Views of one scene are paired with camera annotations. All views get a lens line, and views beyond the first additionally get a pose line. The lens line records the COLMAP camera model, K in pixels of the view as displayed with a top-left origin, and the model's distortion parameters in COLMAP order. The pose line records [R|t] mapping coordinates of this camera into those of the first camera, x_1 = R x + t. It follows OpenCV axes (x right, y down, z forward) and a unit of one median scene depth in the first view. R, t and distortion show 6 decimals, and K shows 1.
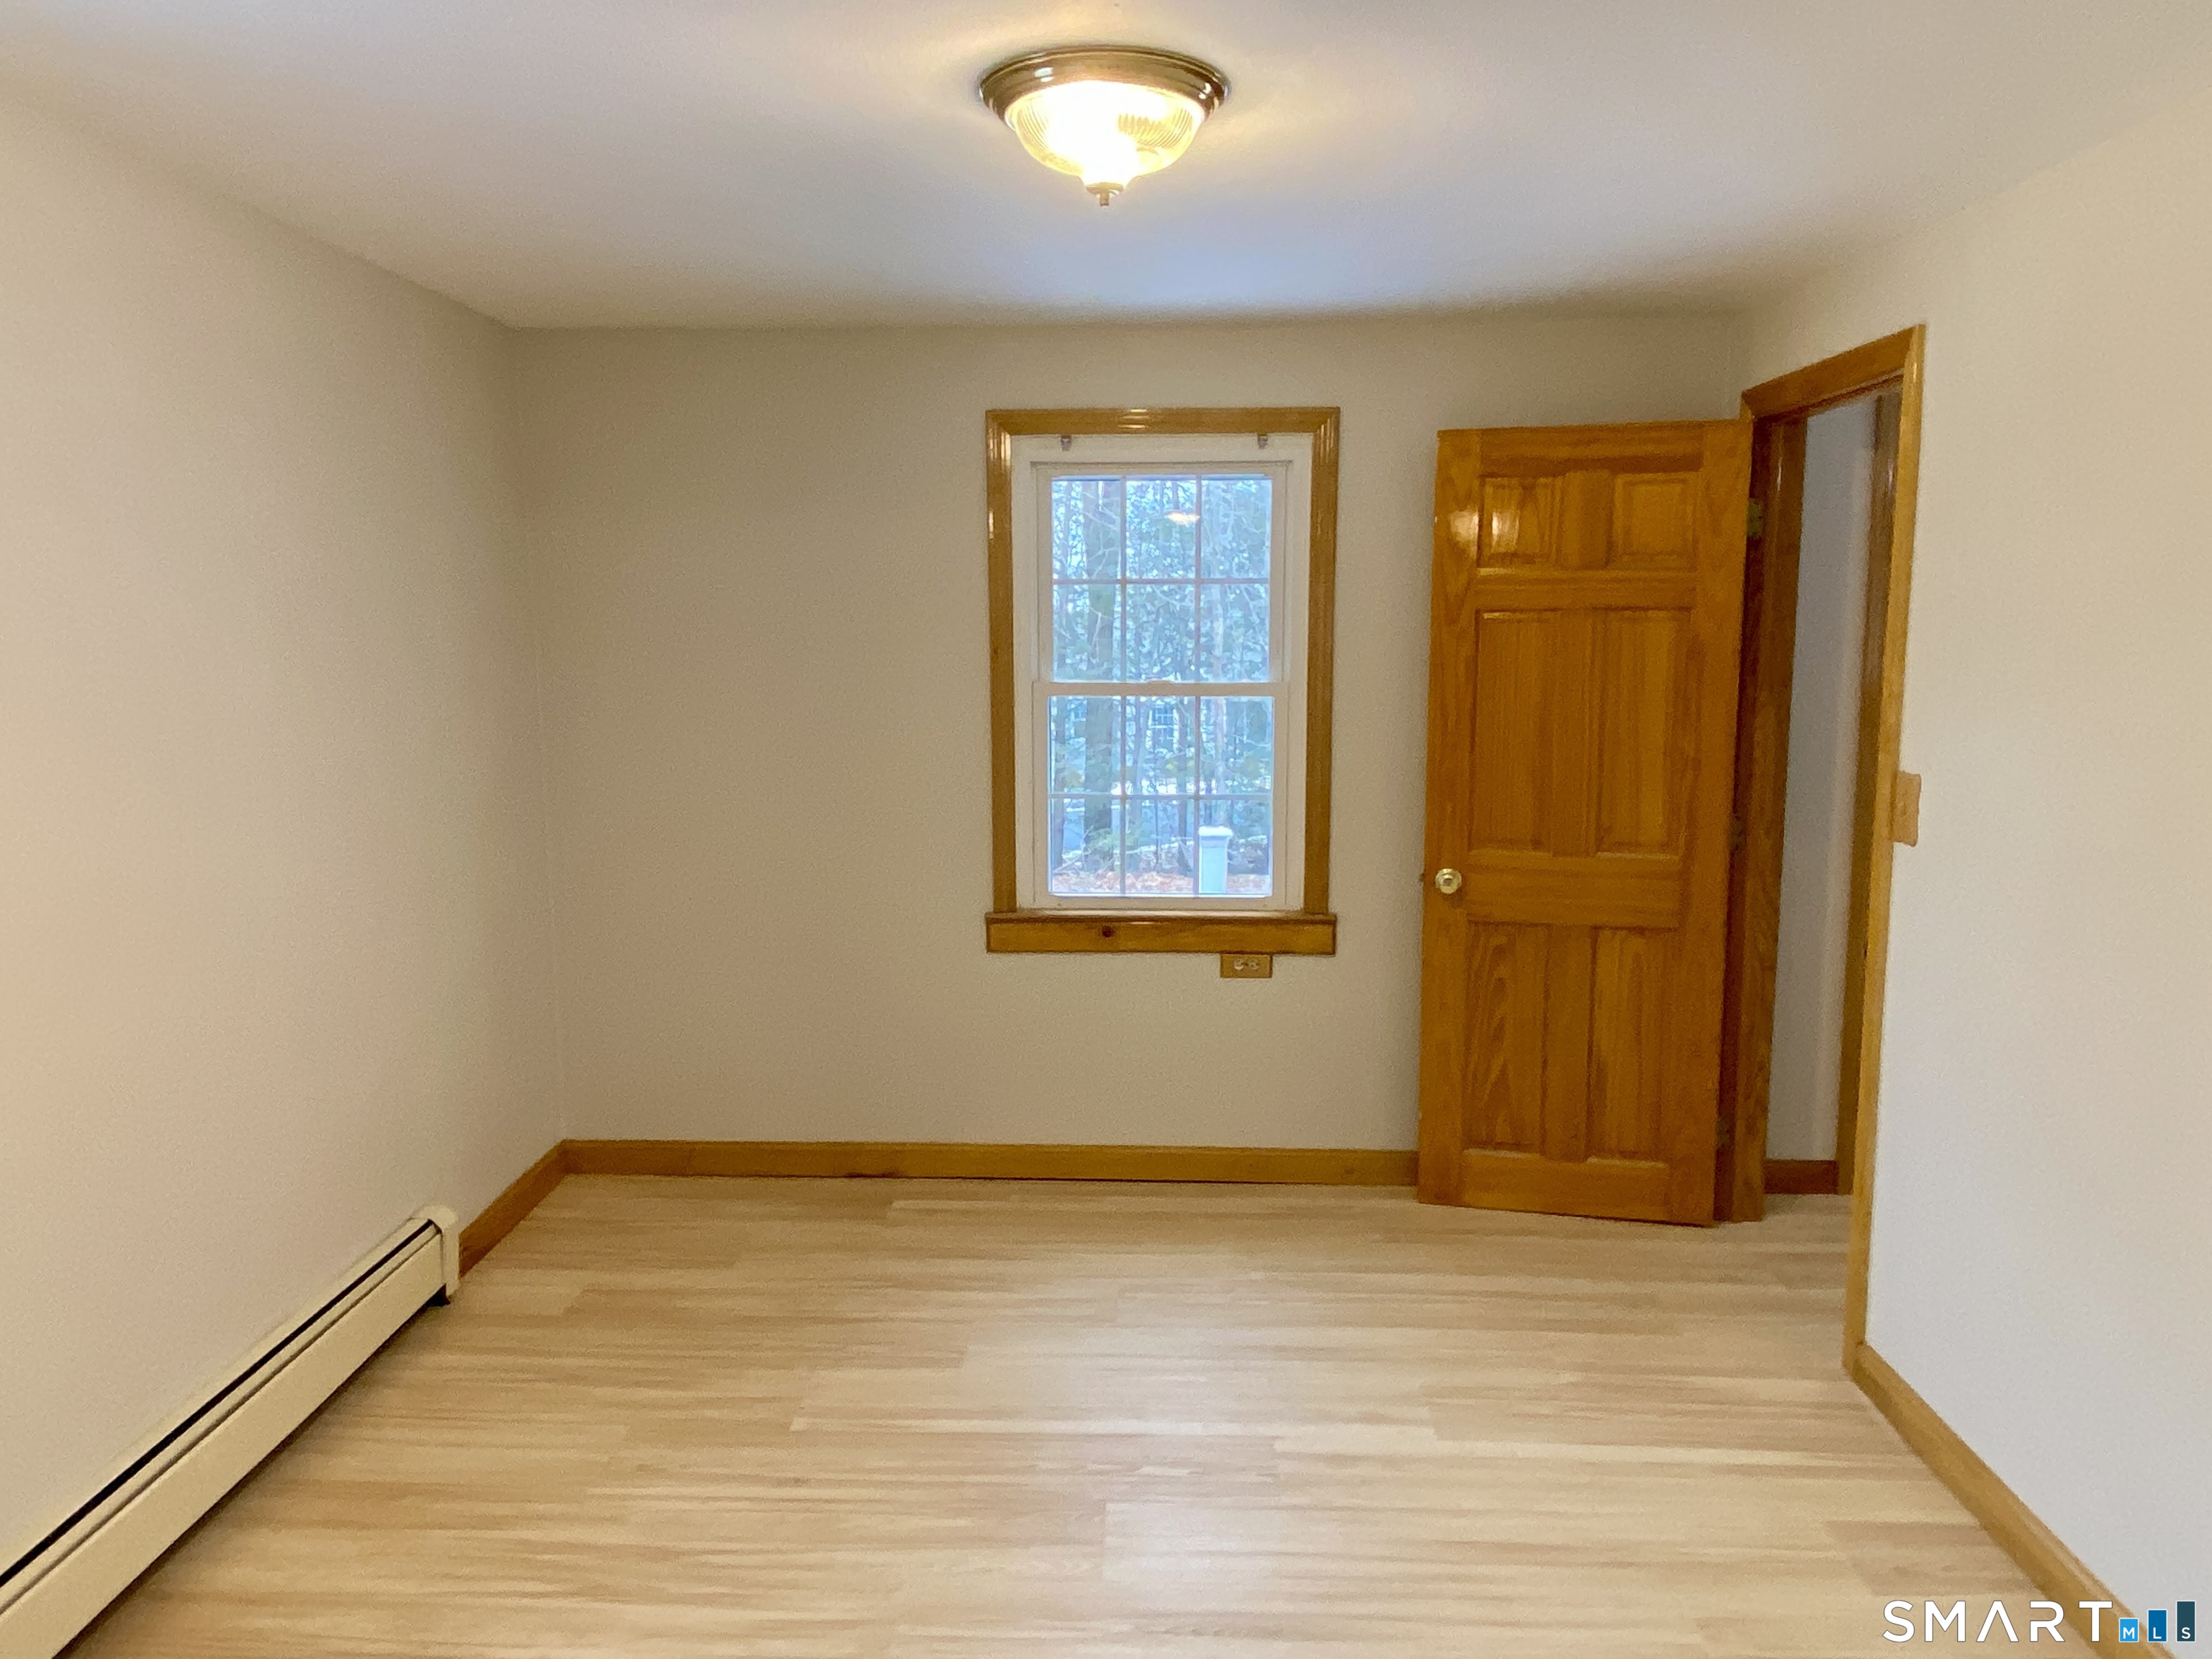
lens RADIAL K [[1503.9, 0, 1106.0], [0, 1503.9, 829.5], [0, 0, 1]] dist [0.005727, 0.000818]
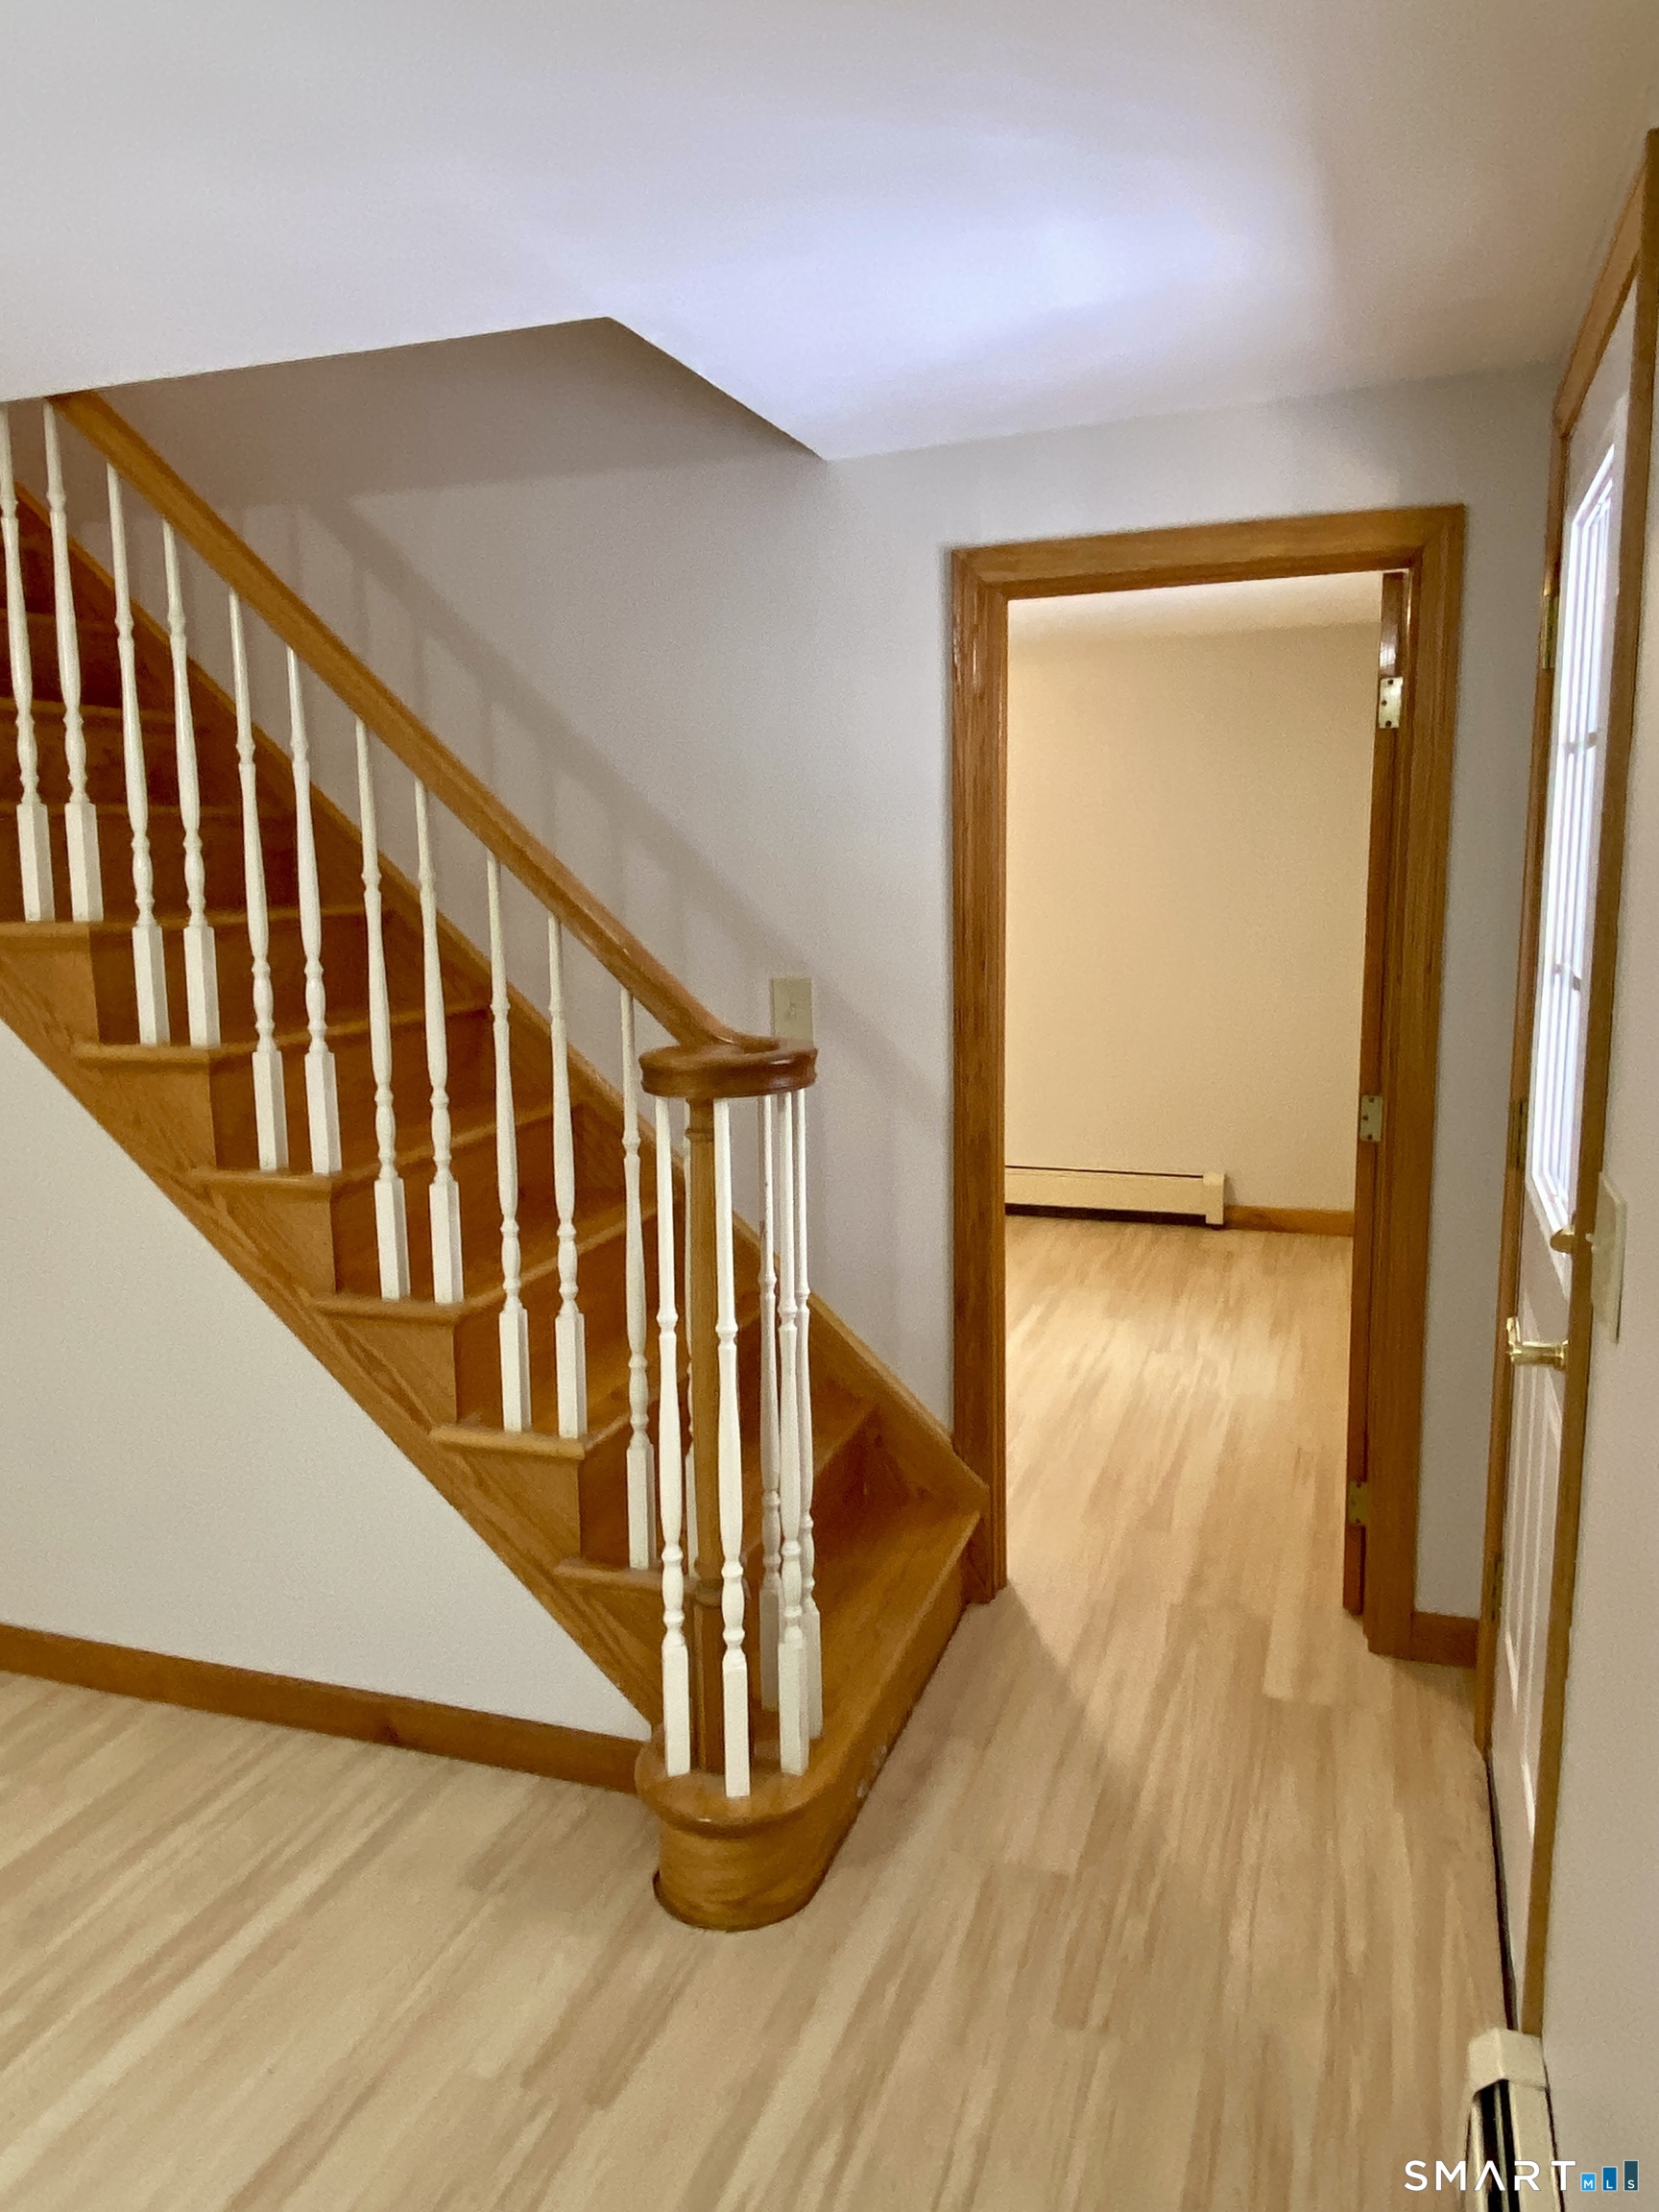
lens RADIAL K [[1549.7, 0, 829.5], [0, 1549.7, 1106.0], [0, 0, 1]] dist [0.092446, -0.117996]
pose [[-0.305465, 0.169996, -0.936906, 2.367820], [-0.112280, 0.970640, 0.212724, -0.287412], [0.945561, 0.170175, -0.277409, 1.784100]]
